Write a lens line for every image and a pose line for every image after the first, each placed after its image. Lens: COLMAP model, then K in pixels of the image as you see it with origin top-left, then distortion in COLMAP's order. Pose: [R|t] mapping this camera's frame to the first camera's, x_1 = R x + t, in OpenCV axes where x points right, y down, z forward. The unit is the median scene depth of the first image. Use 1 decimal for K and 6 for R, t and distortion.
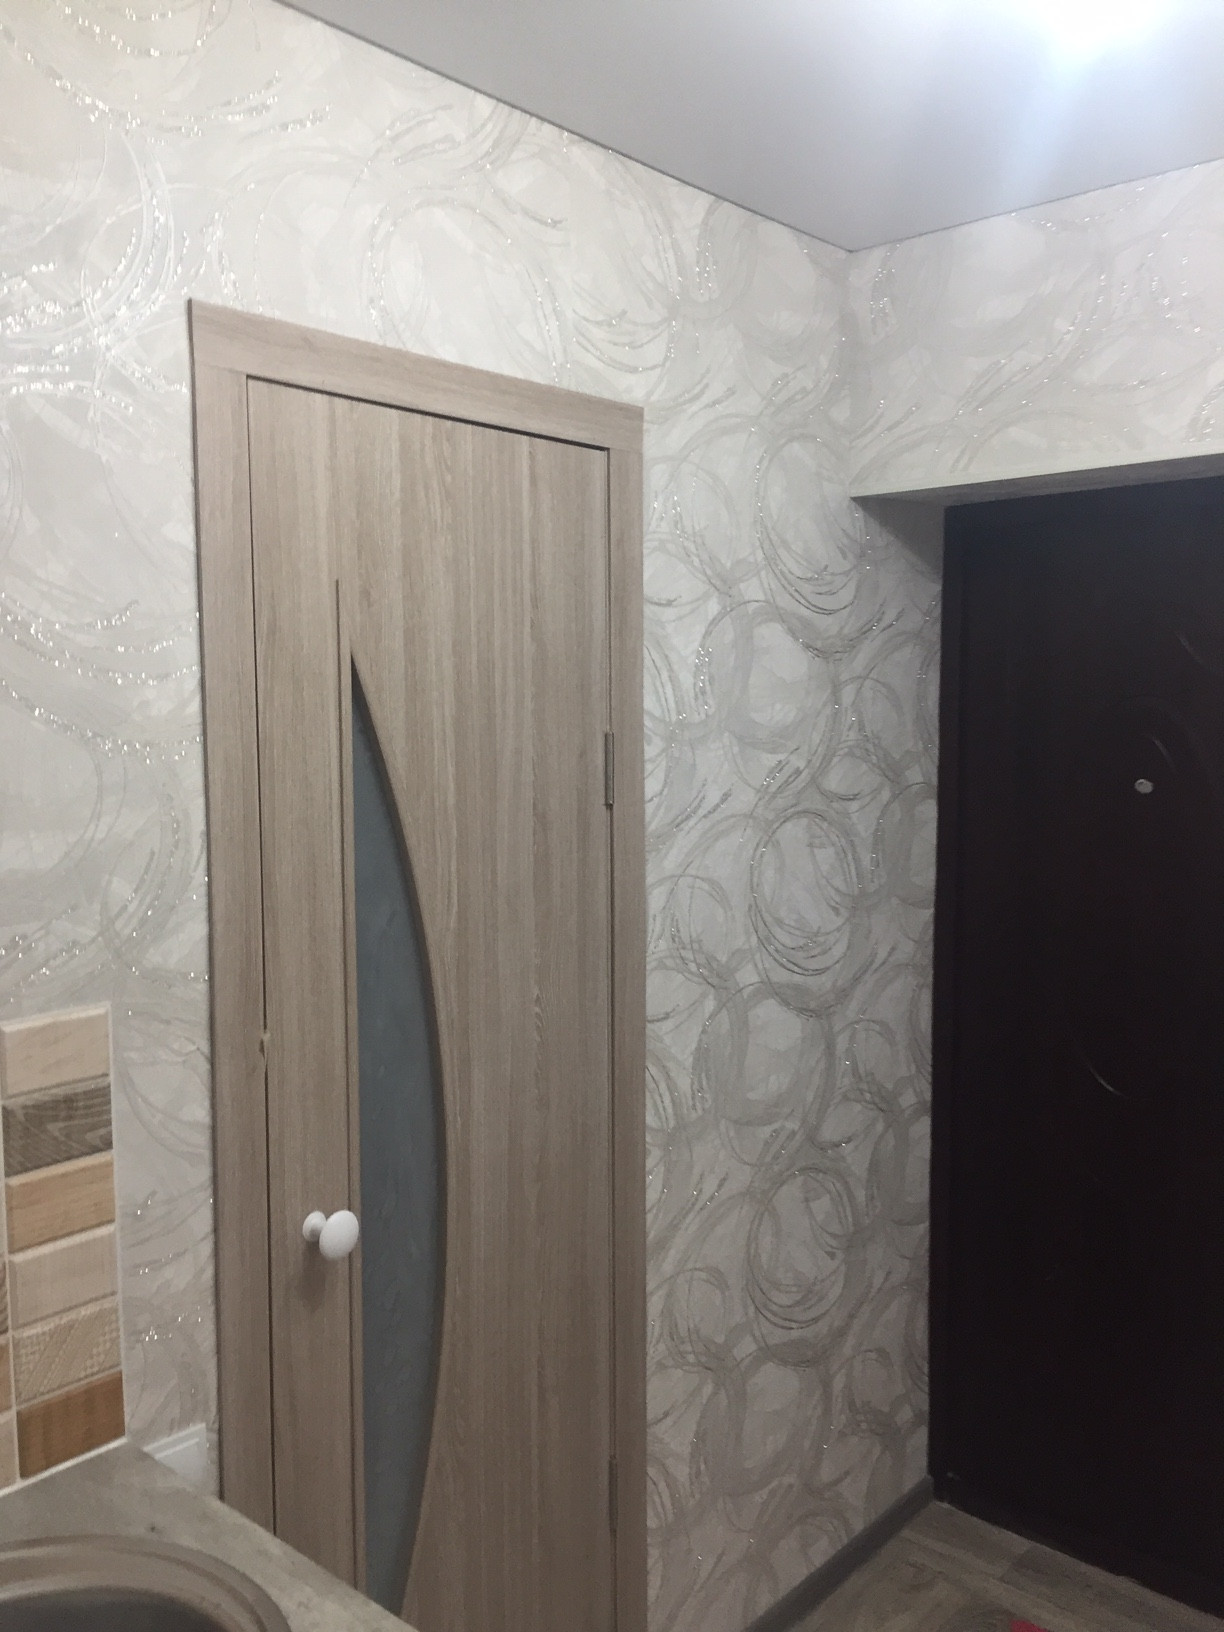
lens RADIAL K [[1395.2, 0, 610.3], [0, 1395.2, 816.3], [0, 0, 1]] dist [0.089677, -0.110669]
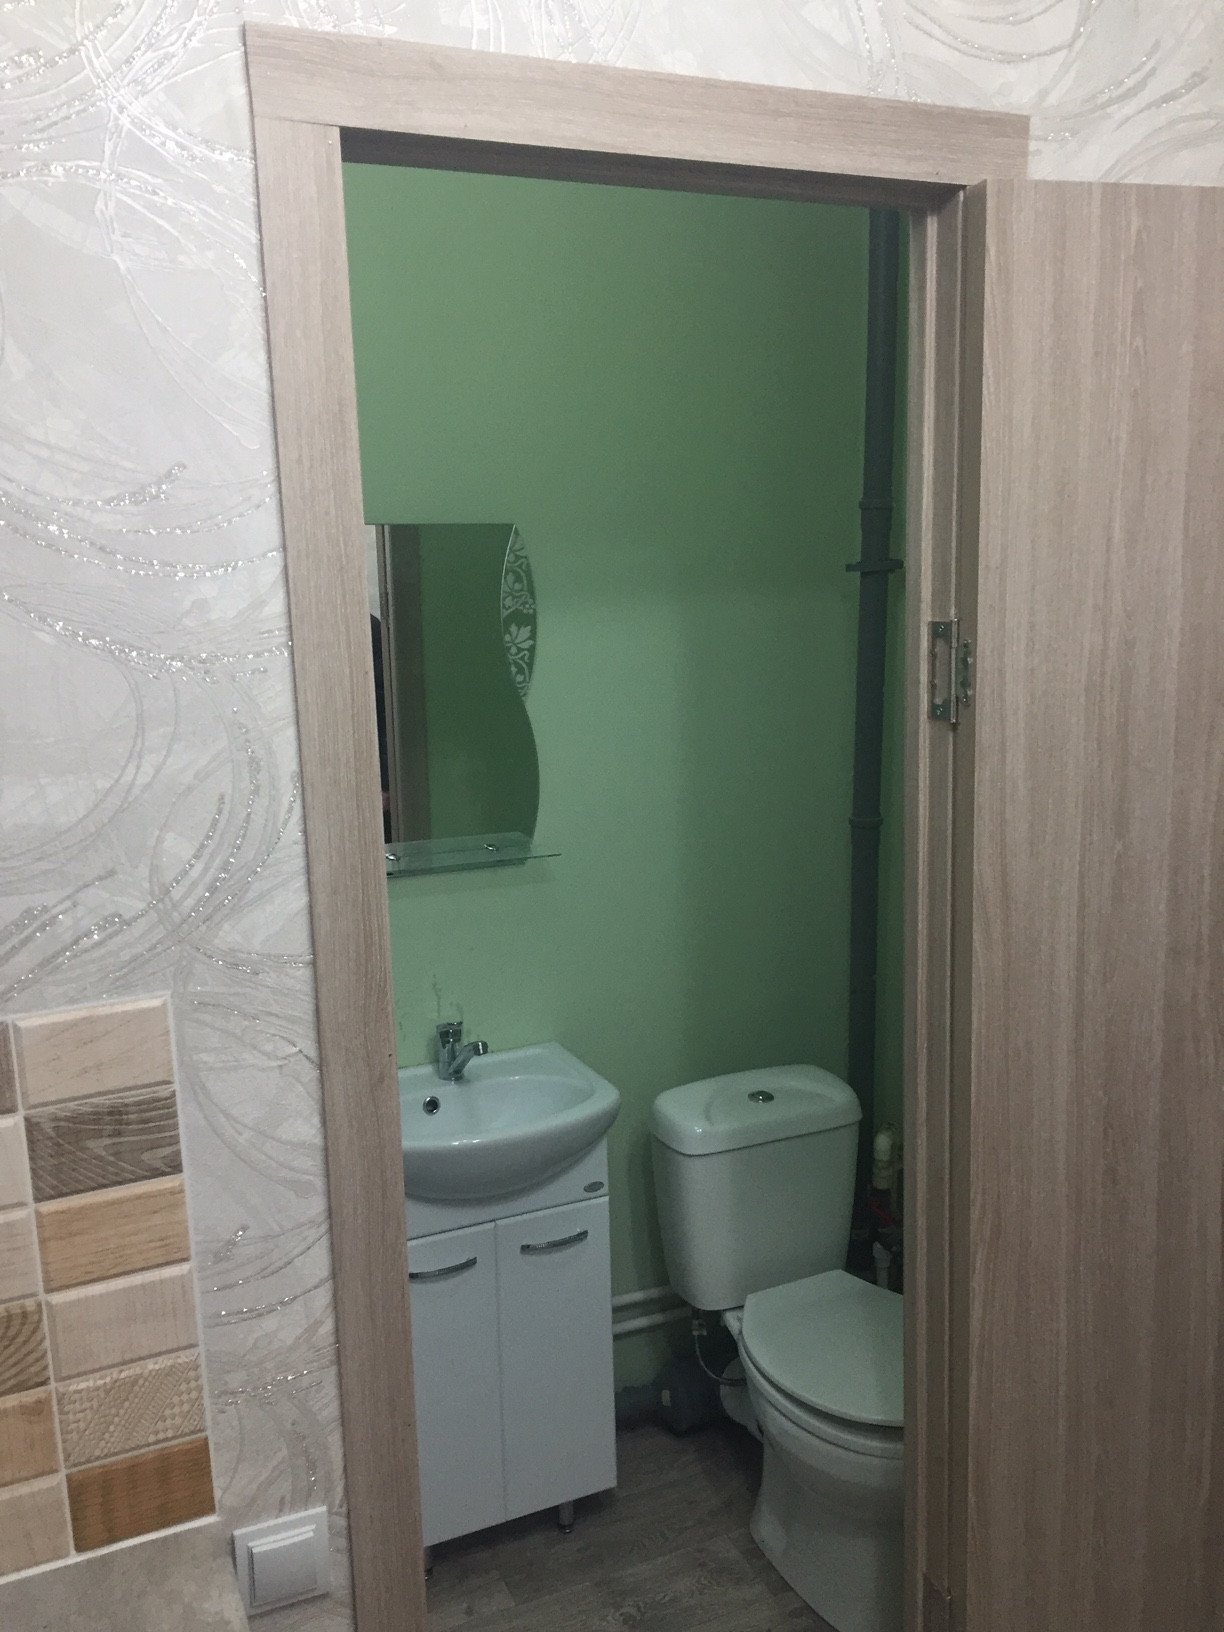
lens RADIAL K [[1395.2, 0, 613.5], [0, 1395.2, 814.2], [0, 0, 1]] dist [0.089677, -0.110669]
pose [[0.912568, 0.048069, -0.406090, 0.179241], [-0.006624, 0.994674, 0.102855, -0.046951], [0.408871, -0.091172, 0.908026, 0.398251]]
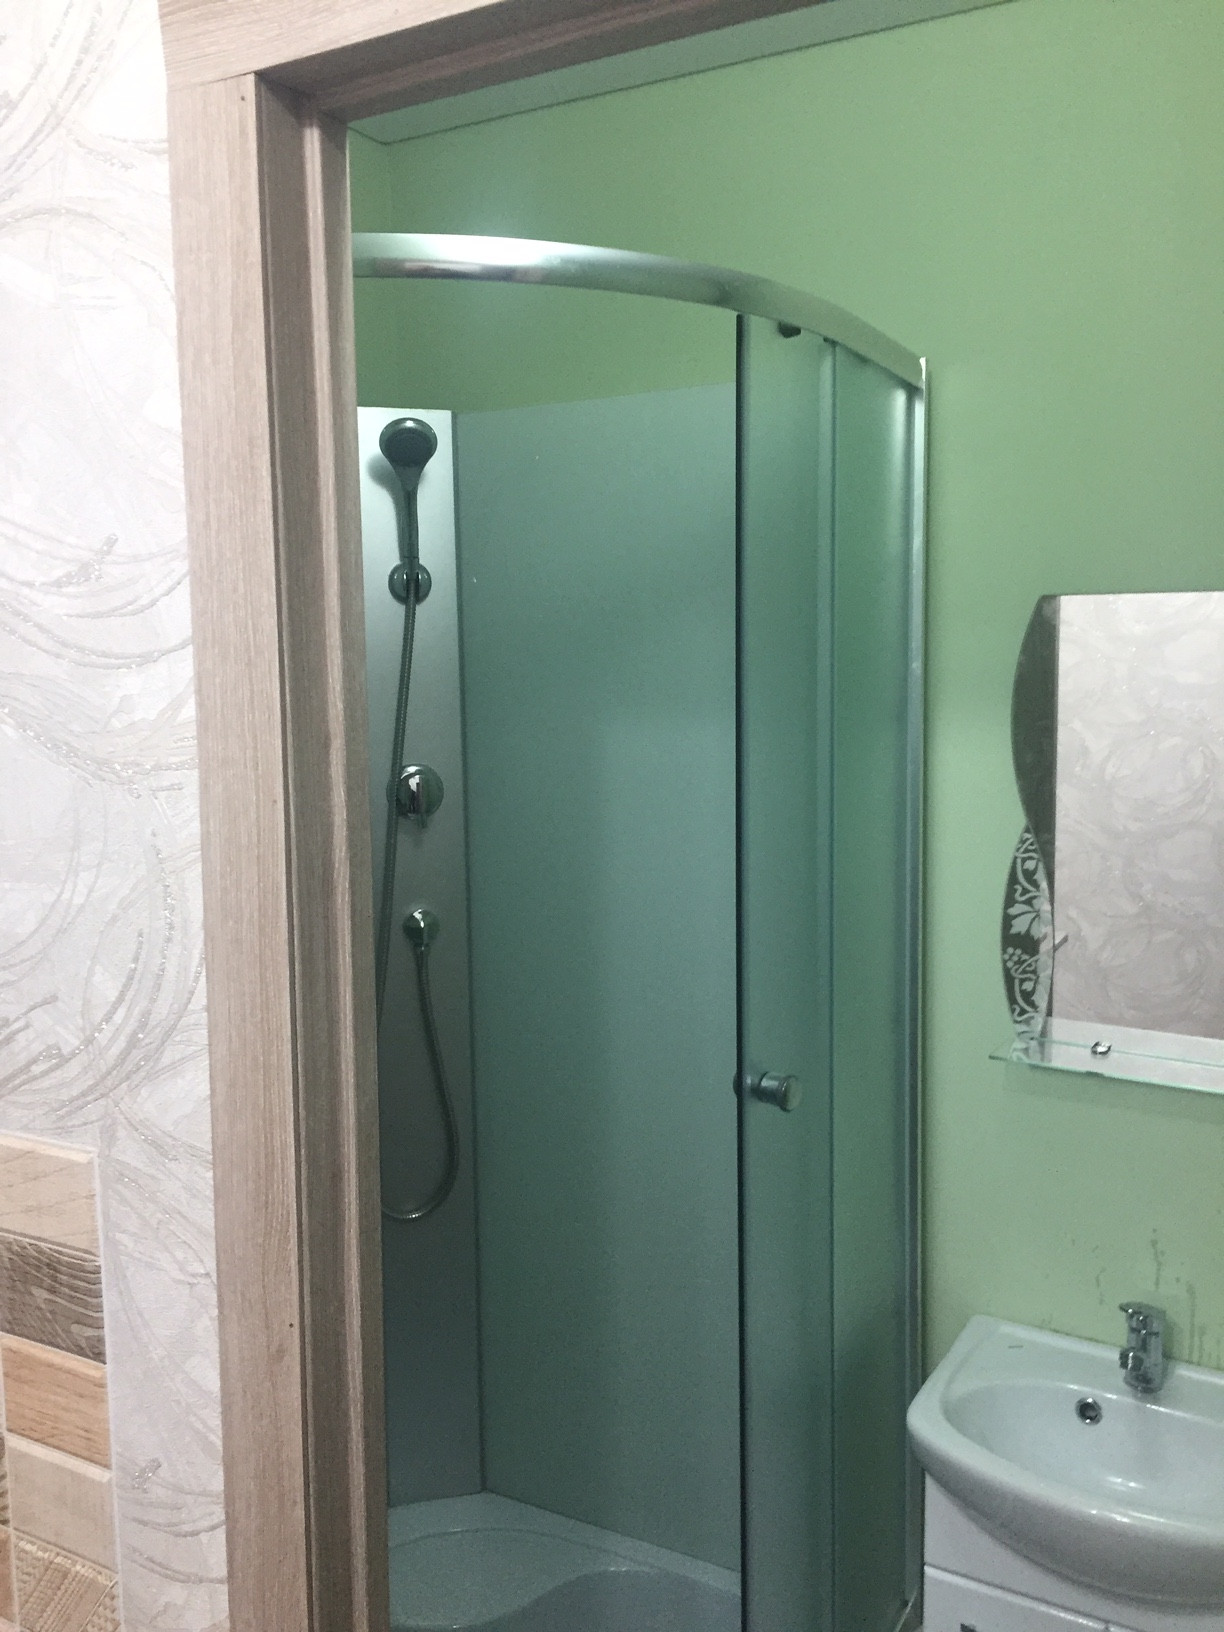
lens RADIAL K [[1395.2, 0, 613.9], [0, 1395.2, 817.9], [0, 0, 1]] dist [0.089677, -0.110669]
pose [[0.209546, 0.108655, -0.971743, 0.323898], [-0.068989, 0.992973, 0.096152, -0.103403], [0.975362, 0.046891, 0.215569, 1.076234]]
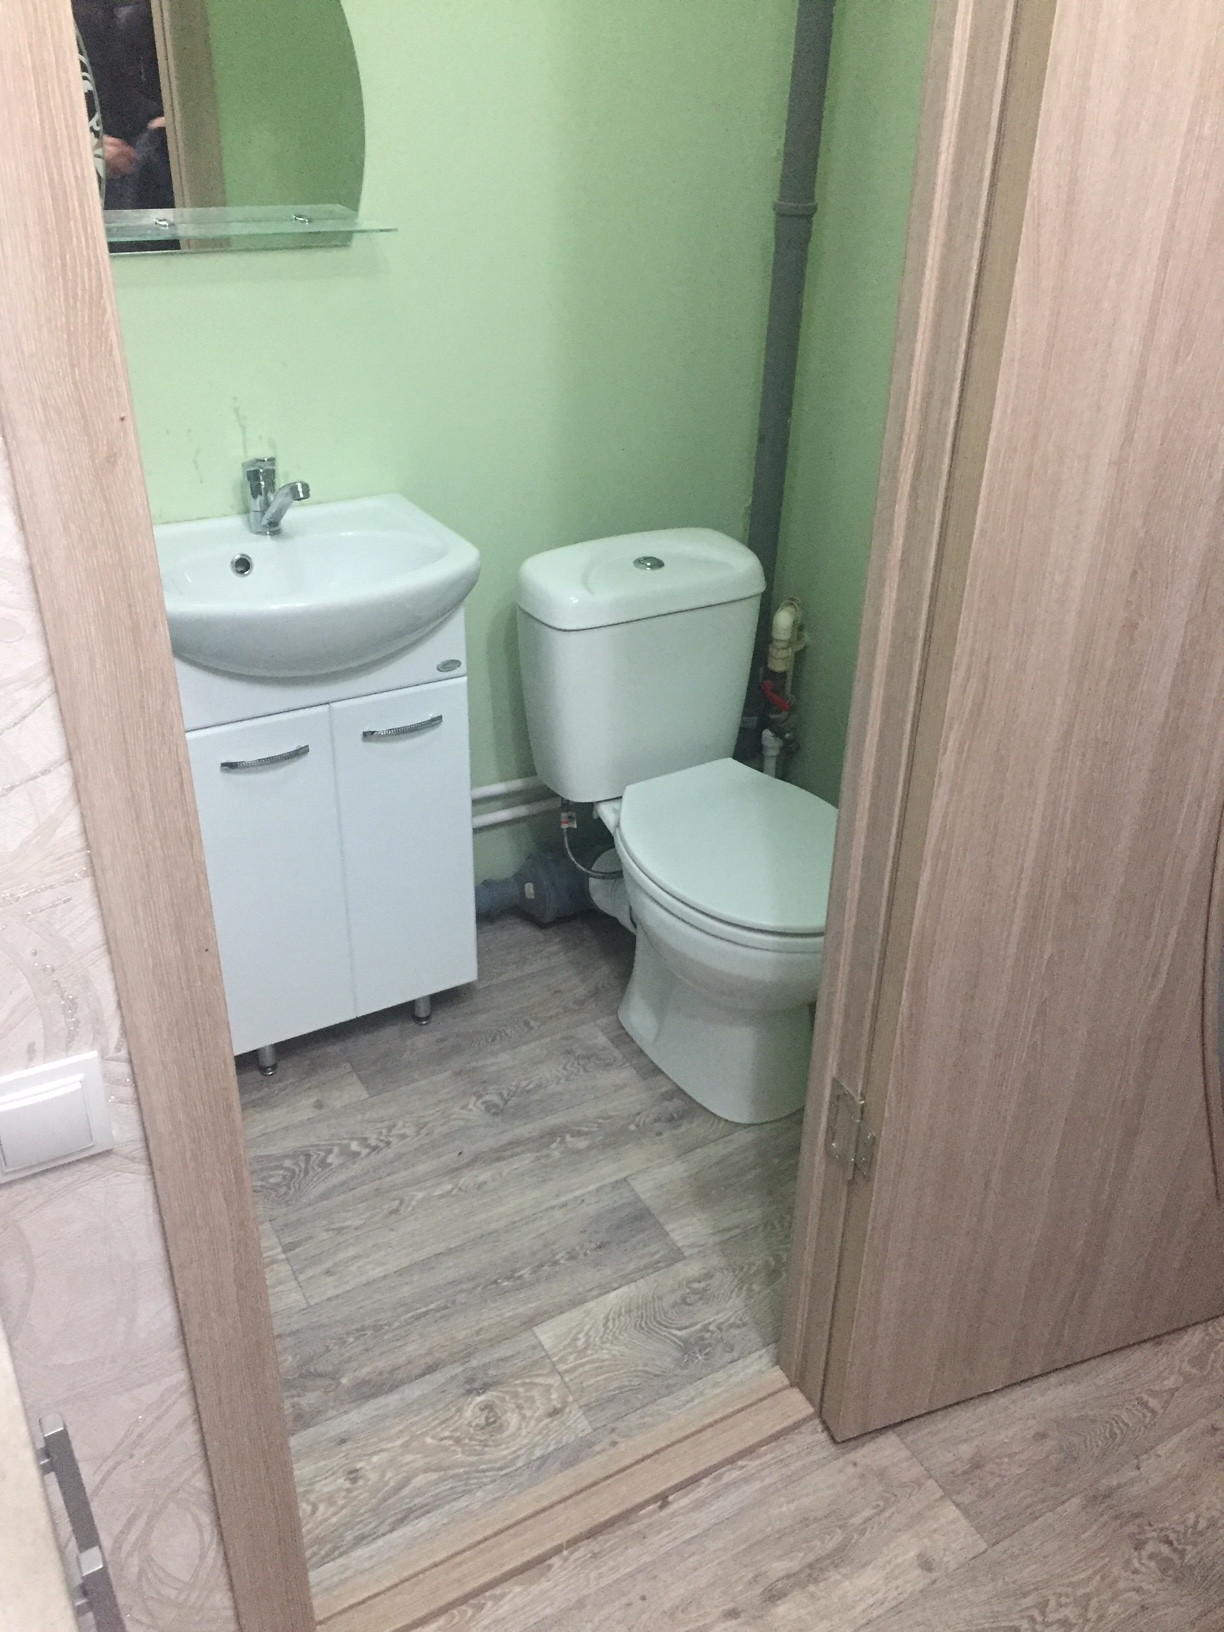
lens RADIAL K [[1395.2, 0, 619.5], [0, 1395.2, 824.2], [0, 0, 1]] dist [0.089677, -0.110669]
pose [[0.949151, 0.178798, -0.259121, 0.060840], [-0.049158, 0.897149, 0.438985, 0.077973], [0.310960, -0.403925, 0.860319, 0.636422]]
